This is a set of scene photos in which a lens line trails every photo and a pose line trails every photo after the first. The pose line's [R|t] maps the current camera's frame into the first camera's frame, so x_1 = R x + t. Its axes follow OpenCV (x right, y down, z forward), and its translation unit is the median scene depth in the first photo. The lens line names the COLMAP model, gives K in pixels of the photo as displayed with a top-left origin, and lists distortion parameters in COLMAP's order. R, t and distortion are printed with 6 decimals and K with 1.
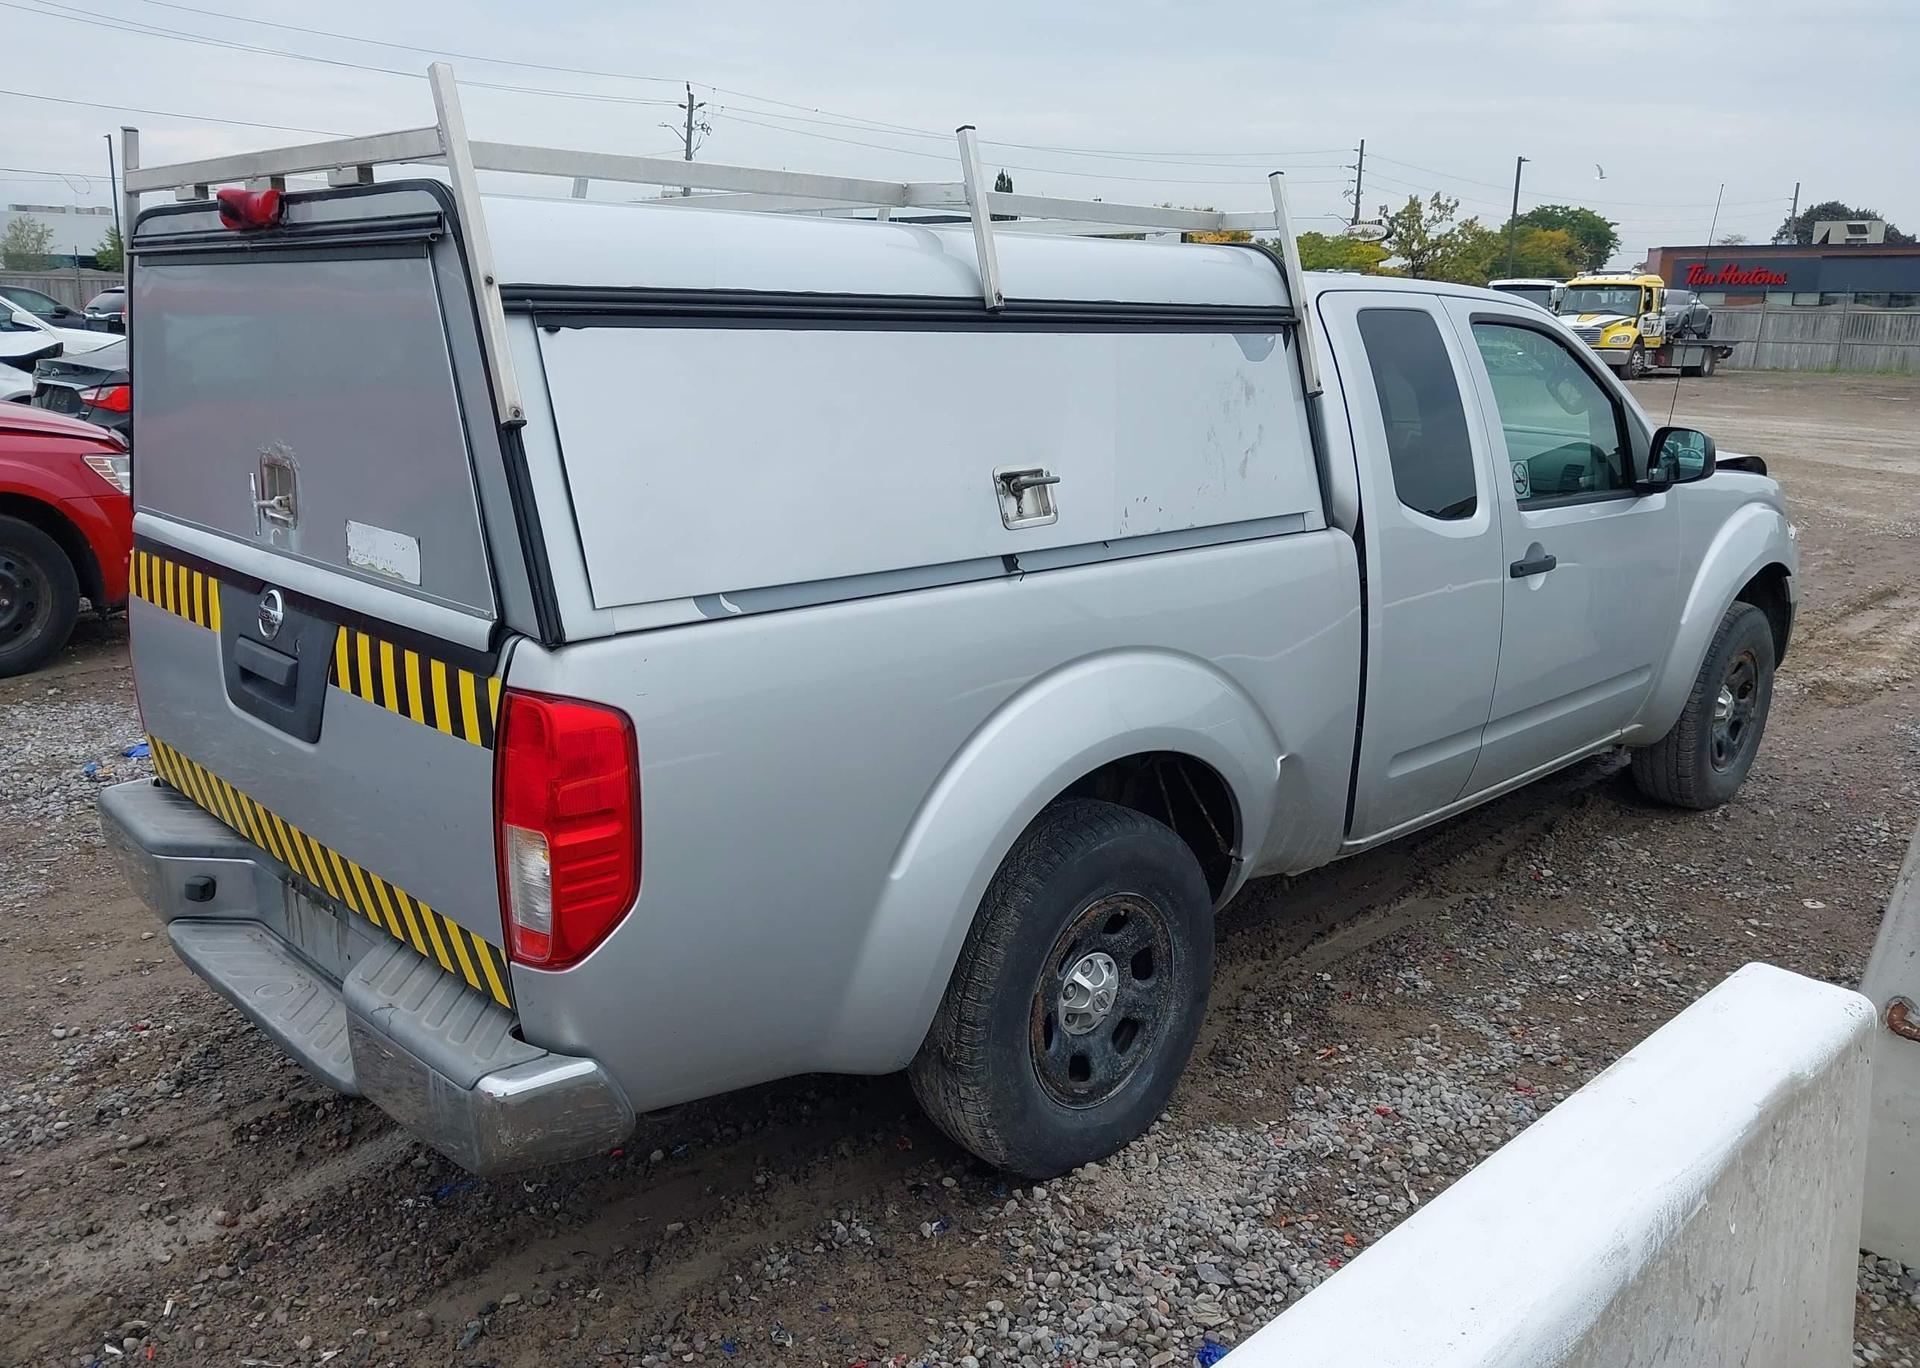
lens RADIAL K [[1490.2, 0, 943.5], [0, 1490.2, 677.8], [0, 0, 1]] dist [0.008927, -0.021228]
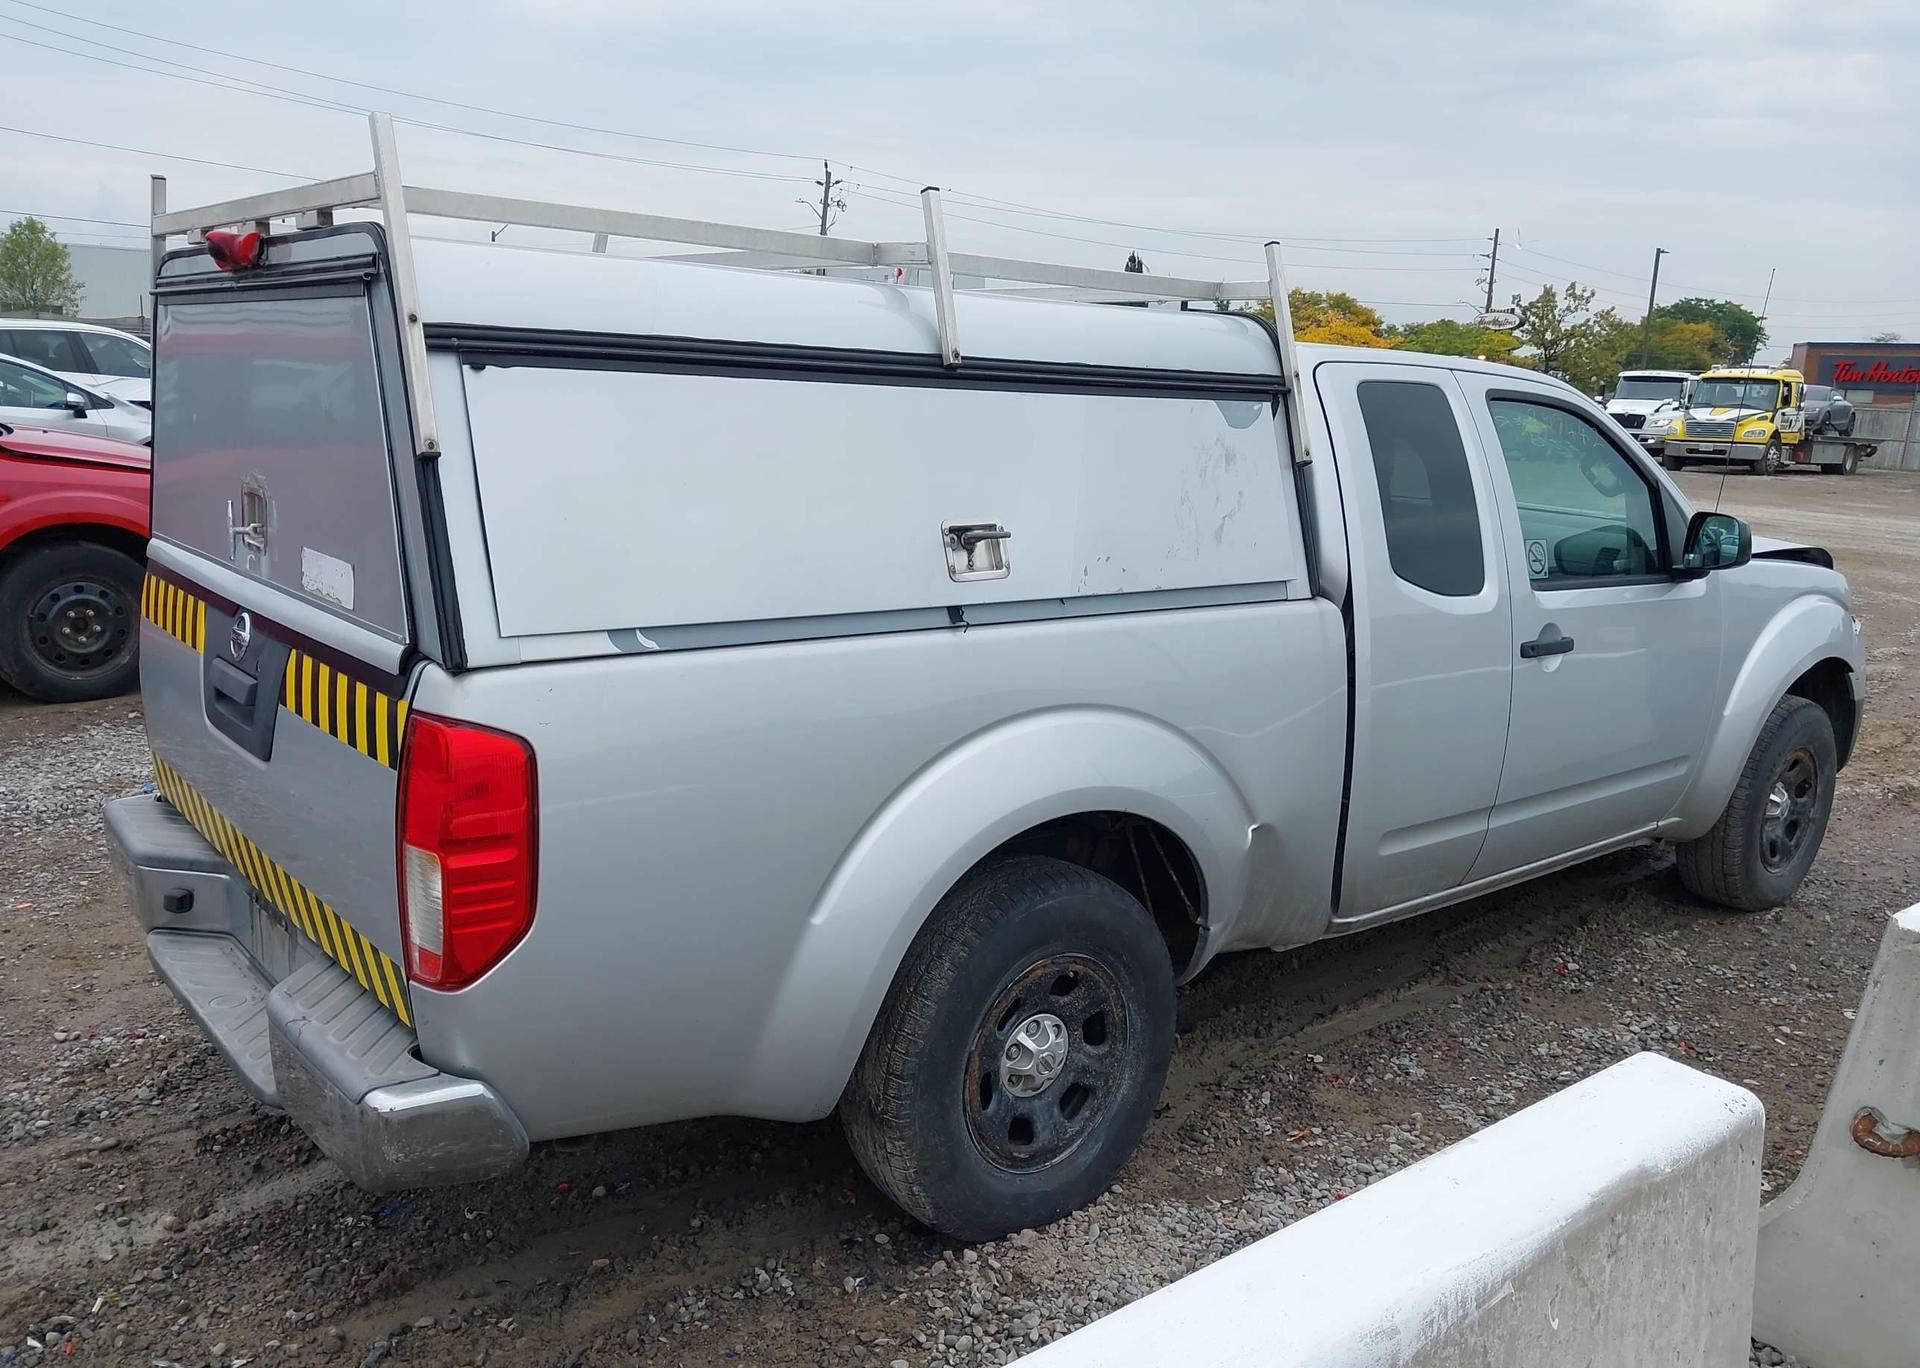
lens RADIAL K [[1484.9, 0, 950.0], [0, 1484.9, 681.6], [0, 0, 1]] dist [0.005021, -0.013562]
pose [[0.996305, 0.041966, -0.074933, 0.106525], [-0.045300, 0.998032, -0.043353, 0.010125], [0.072966, 0.046588, 0.996246, 0.004113]]
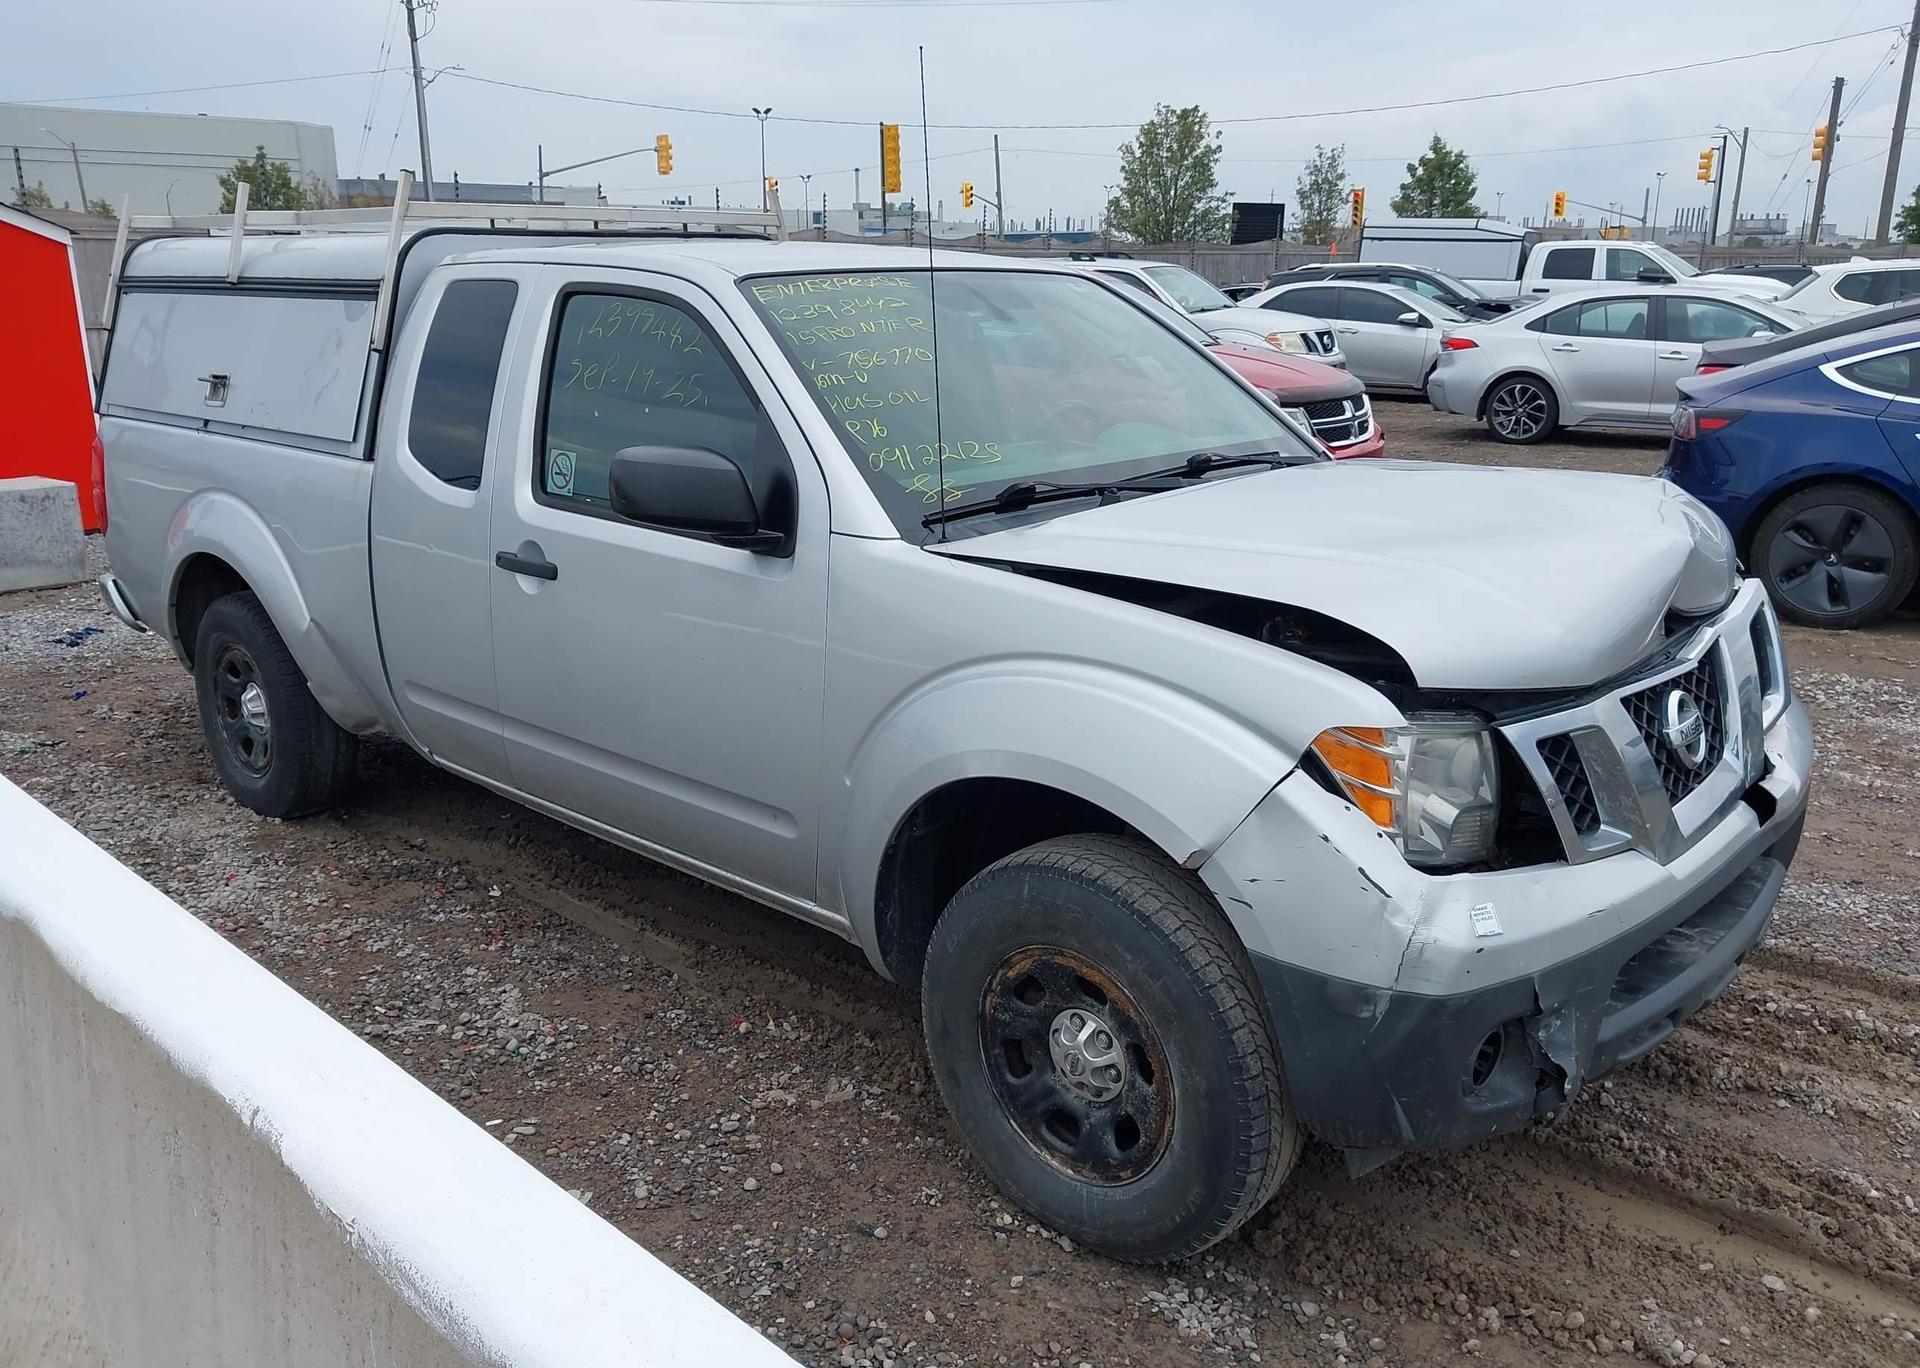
lens RADIAL K [[1487.8, 0, 960.0], [0, 1487.8, 684.0], [0, 0, 1]] dist [0.000954, -0.004331]
pose [[0.085830, 0.249593, -0.964540, 1.742511], [-0.243586, 0.943989, 0.222599, -0.362494], [0.966074, 0.215843, 0.141820, 1.527007]]
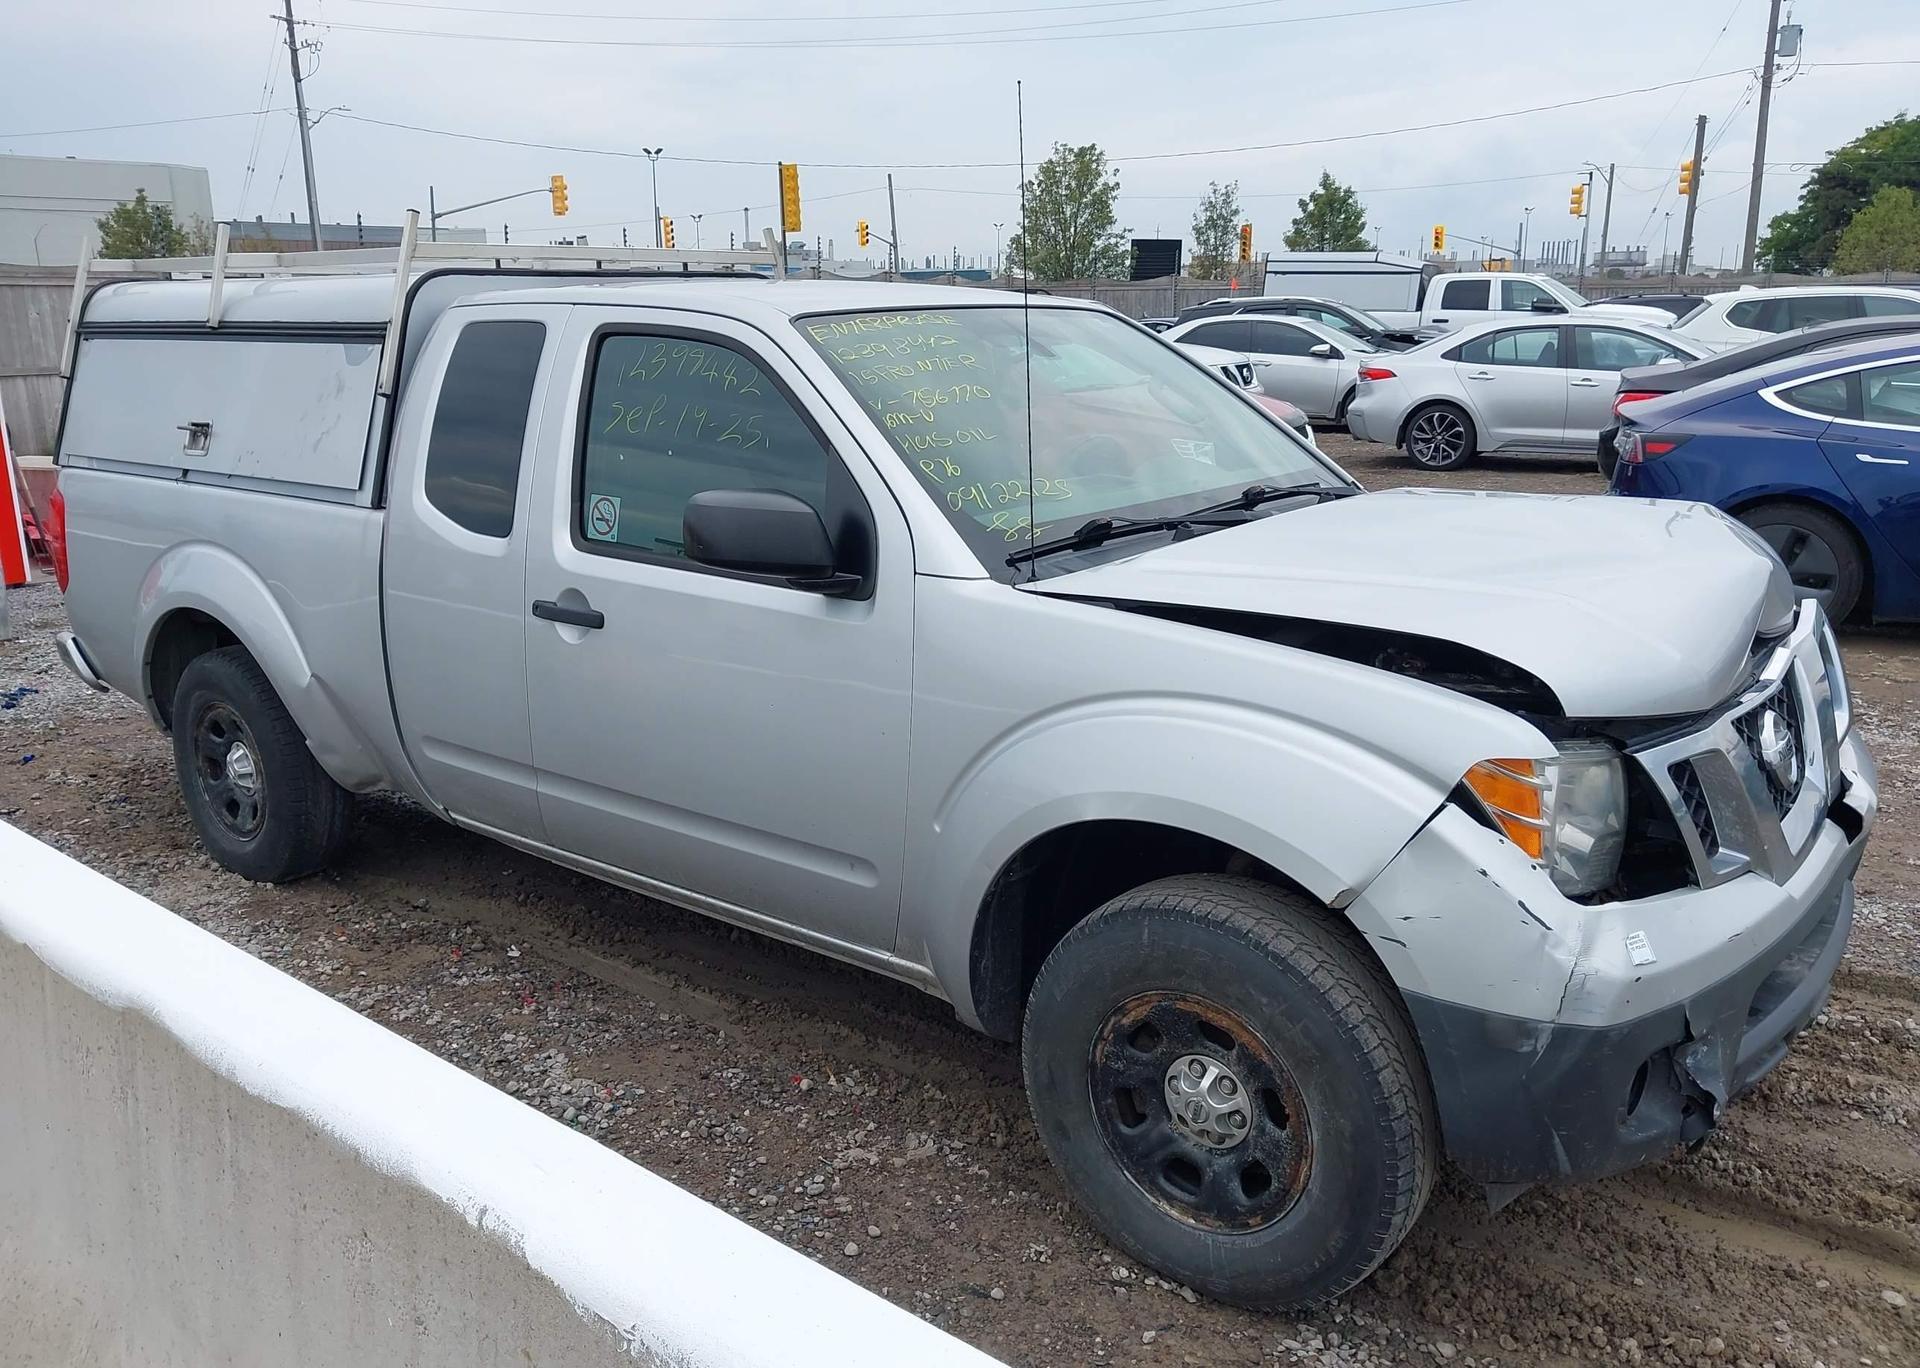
lens RADIAL K [[1484.9, 0, 950.0], [0, 1484.9, 681.6], [0, 0, 1]] dist [0.005021, -0.013562]
pose [[0.153906, 0.222897, -0.962616, 1.705327], [-0.230732, 0.955397, 0.184335, -0.332714], [0.960768, 0.193736, 0.198471, 1.405120]]
